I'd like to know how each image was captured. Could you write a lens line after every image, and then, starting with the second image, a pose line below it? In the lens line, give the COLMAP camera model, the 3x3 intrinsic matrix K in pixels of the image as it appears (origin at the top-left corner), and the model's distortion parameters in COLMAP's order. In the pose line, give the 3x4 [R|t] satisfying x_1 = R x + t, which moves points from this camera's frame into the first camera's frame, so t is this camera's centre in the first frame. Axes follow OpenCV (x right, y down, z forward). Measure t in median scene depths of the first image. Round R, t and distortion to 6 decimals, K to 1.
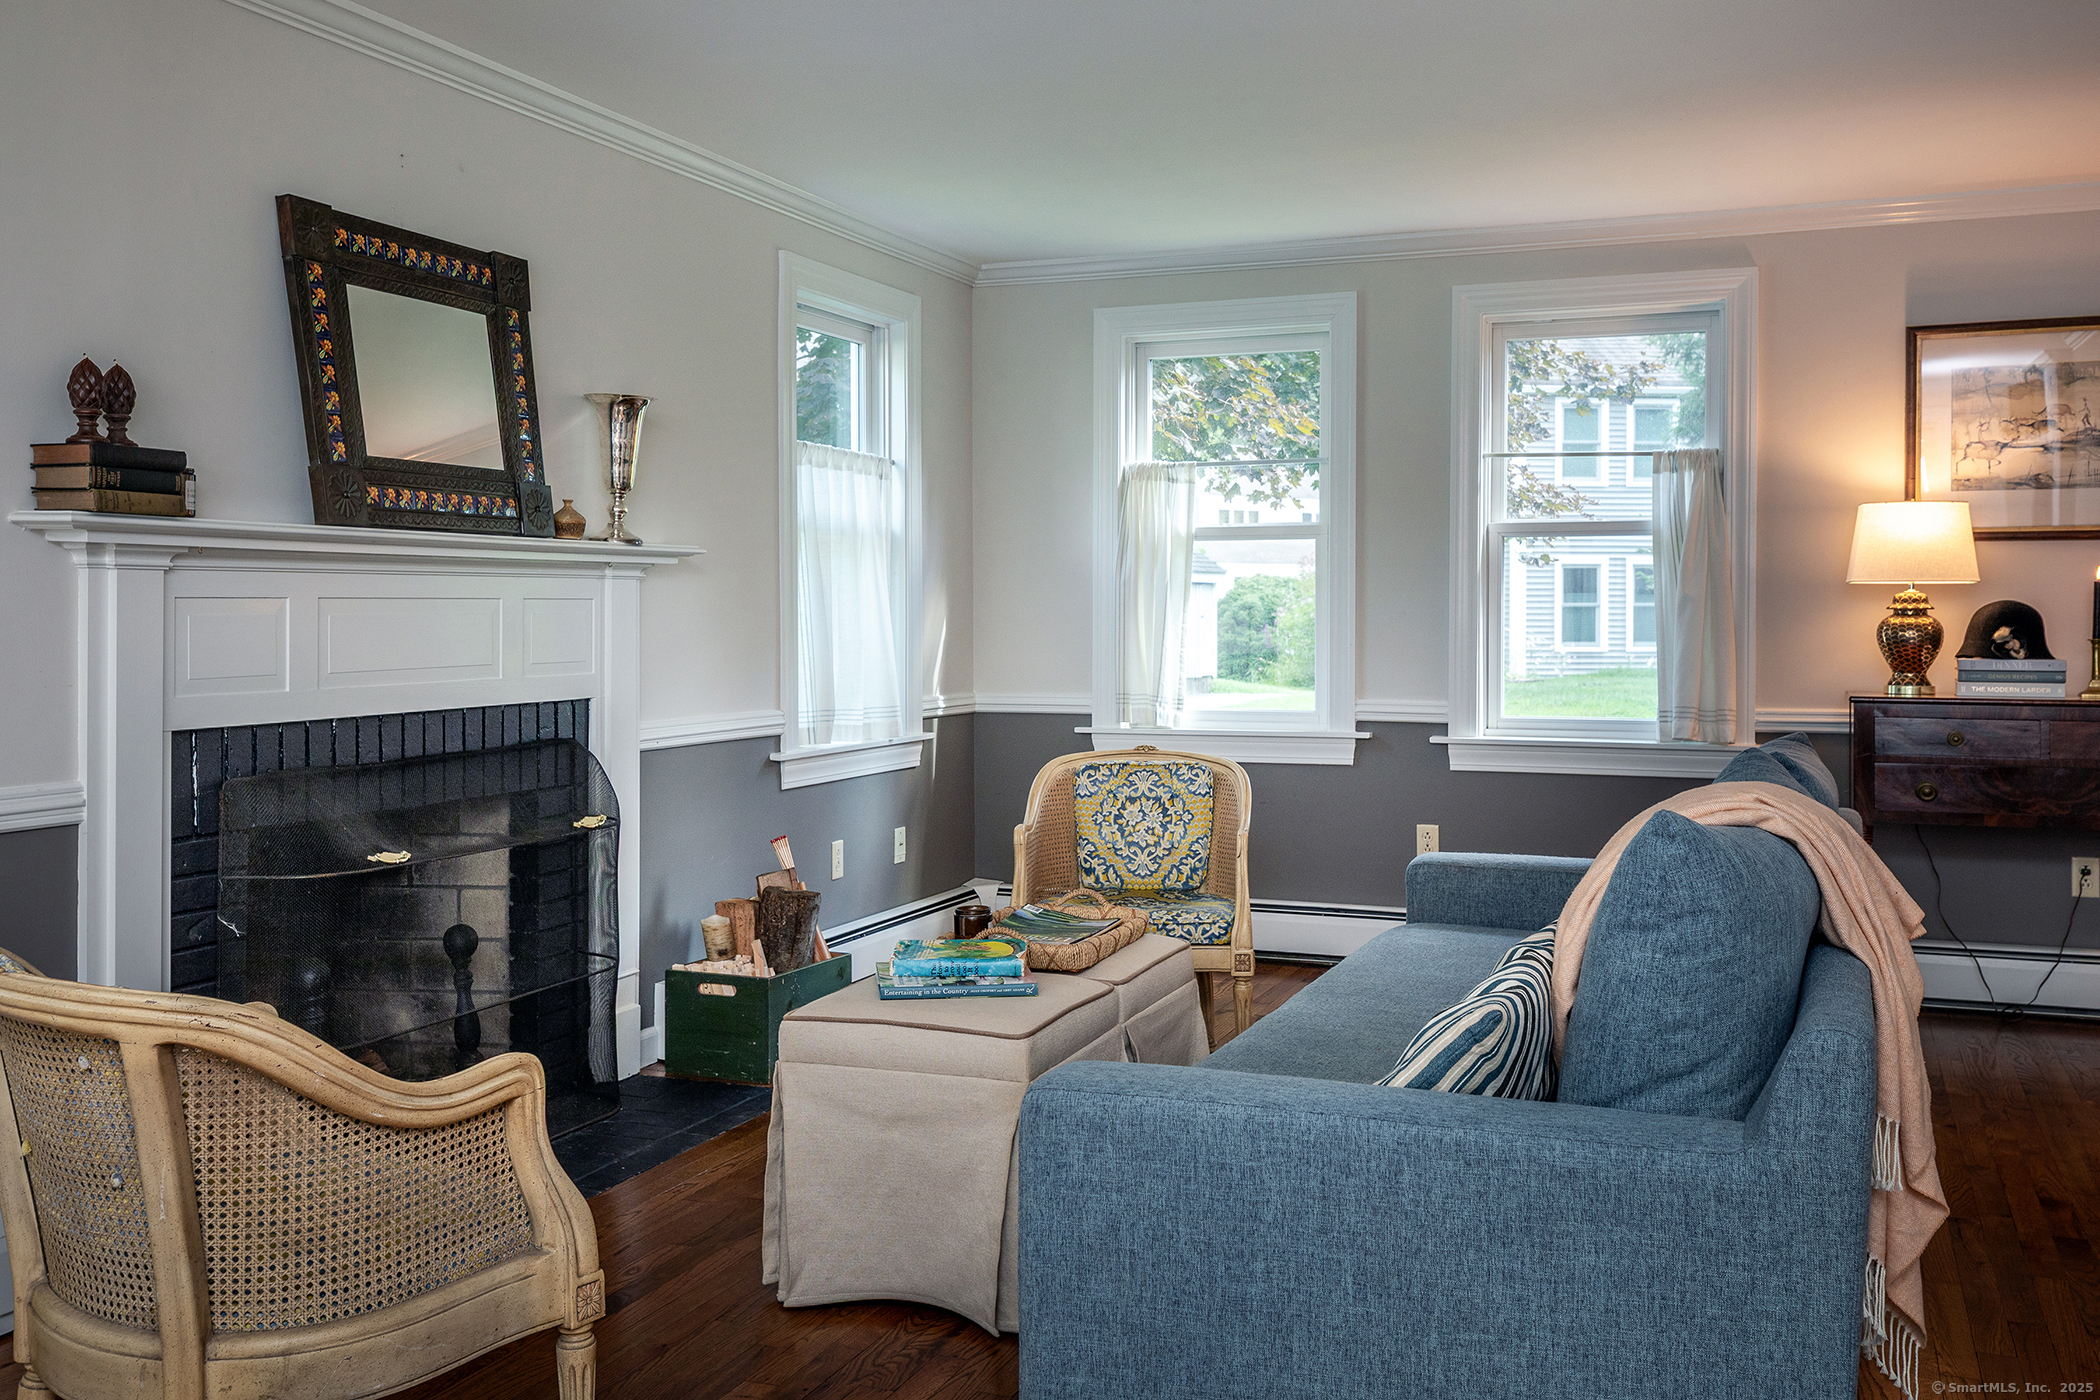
lens RADIAL K [[1953.1, 0, 1047.2], [0, 1953.1, 646.3], [0, 0, 1]] dist [0.016052, -0.002632]
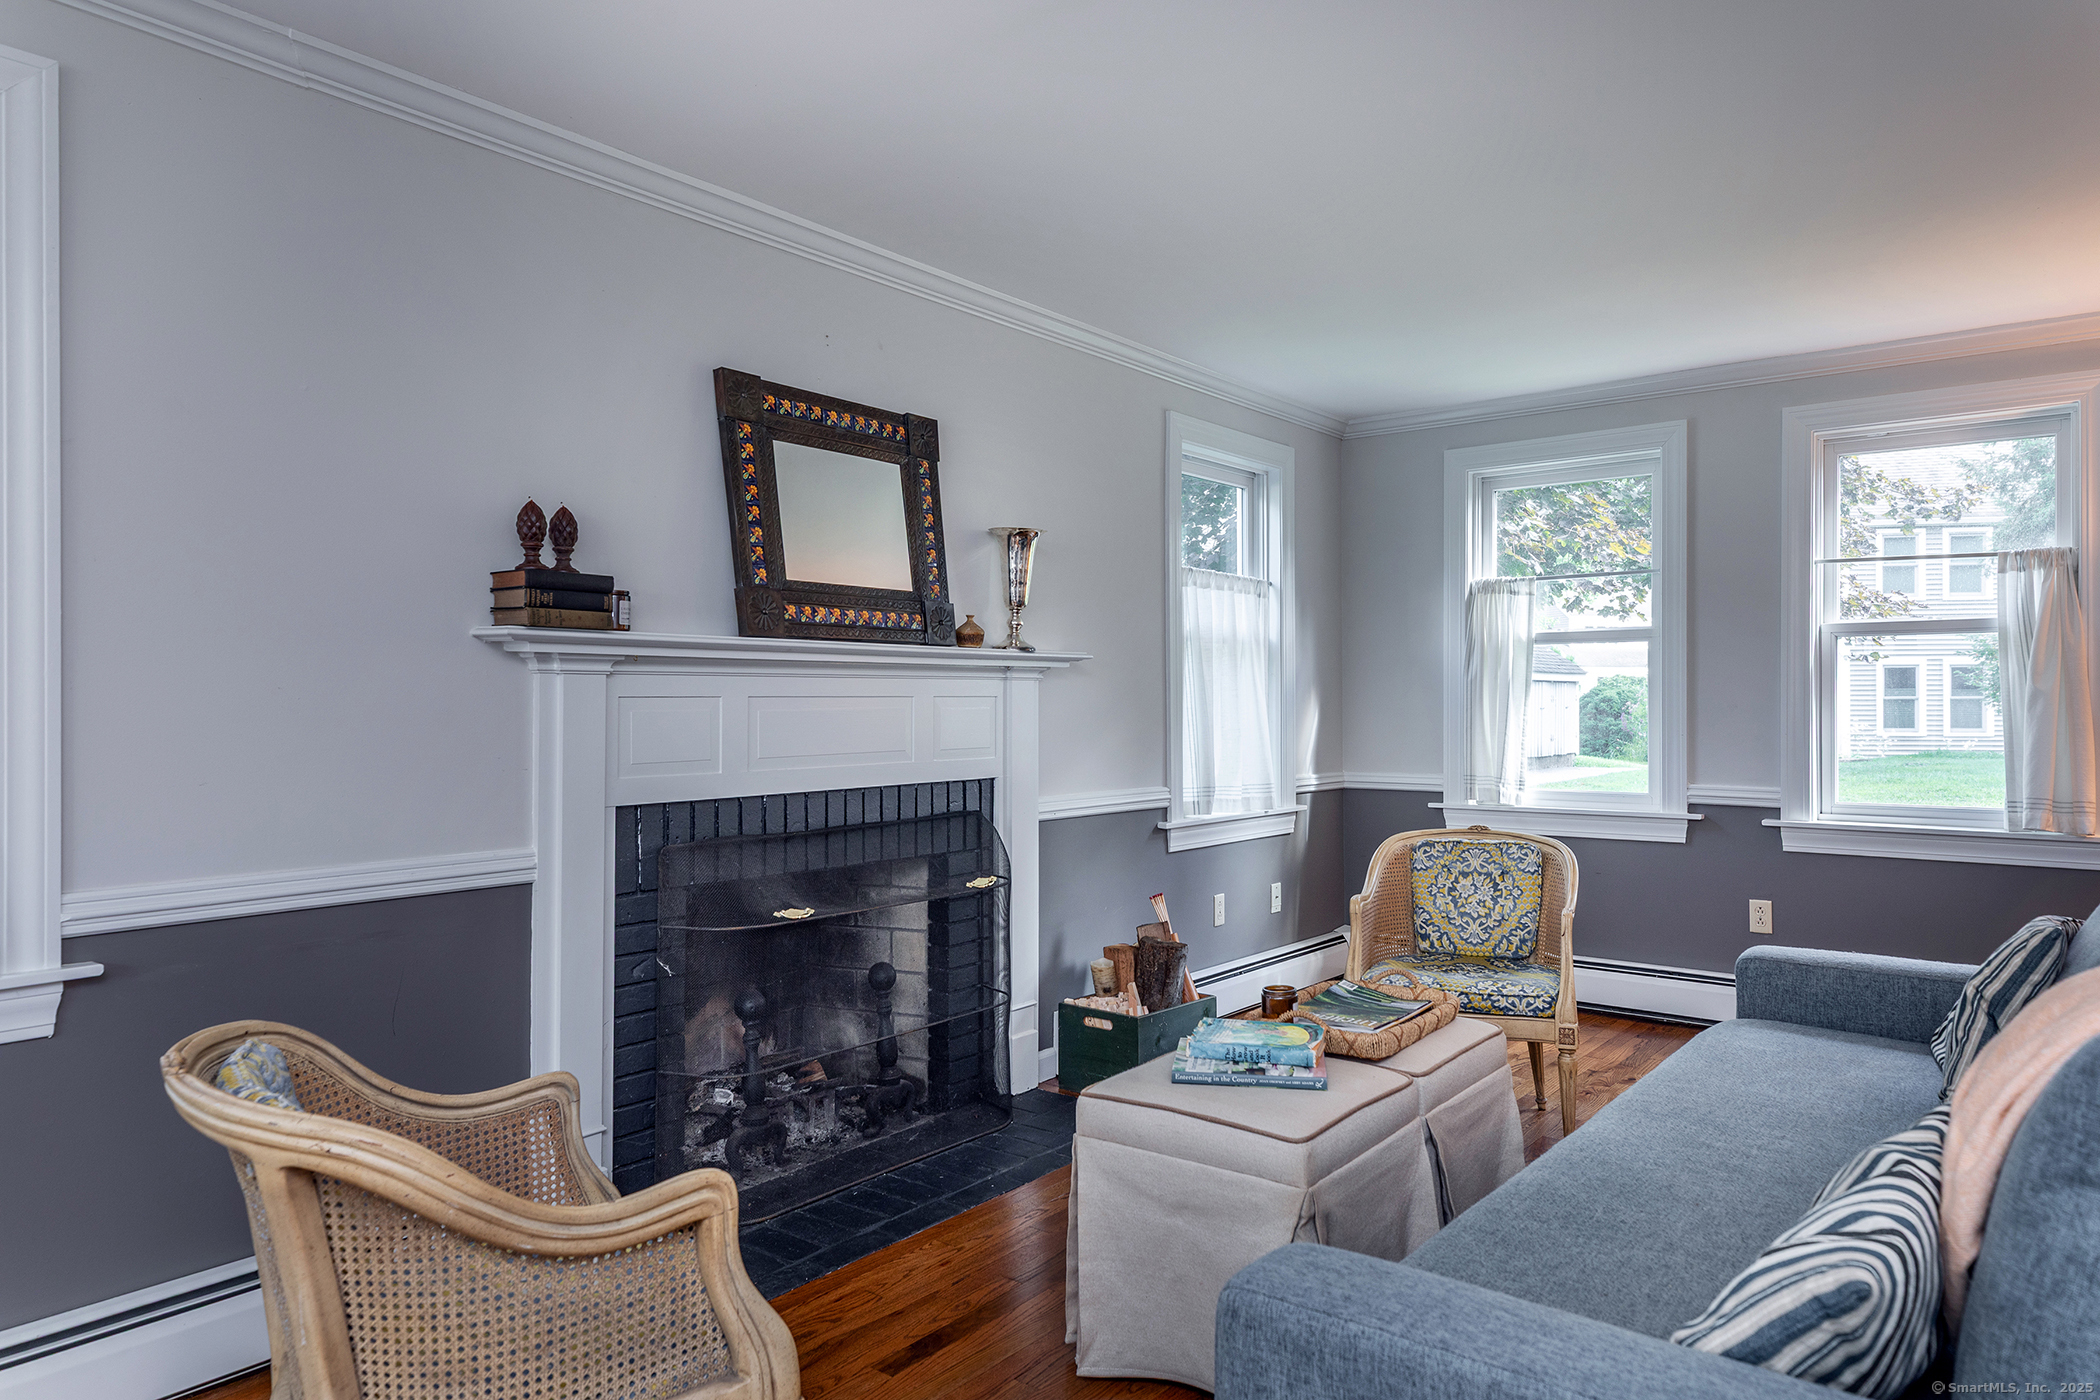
lens RADIAL K [[1356.2, 0, 1050.0], [0, 1356.2, 700.0], [0, 0, 1]] dist [0.034553, -0.030337]
pose [[0.958764, -0.001920, -0.284196, 0.041482], [-0.003809, 0.999801, -0.019607, -0.005760], [0.284177, 0.019881, 0.958566, 0.202880]]
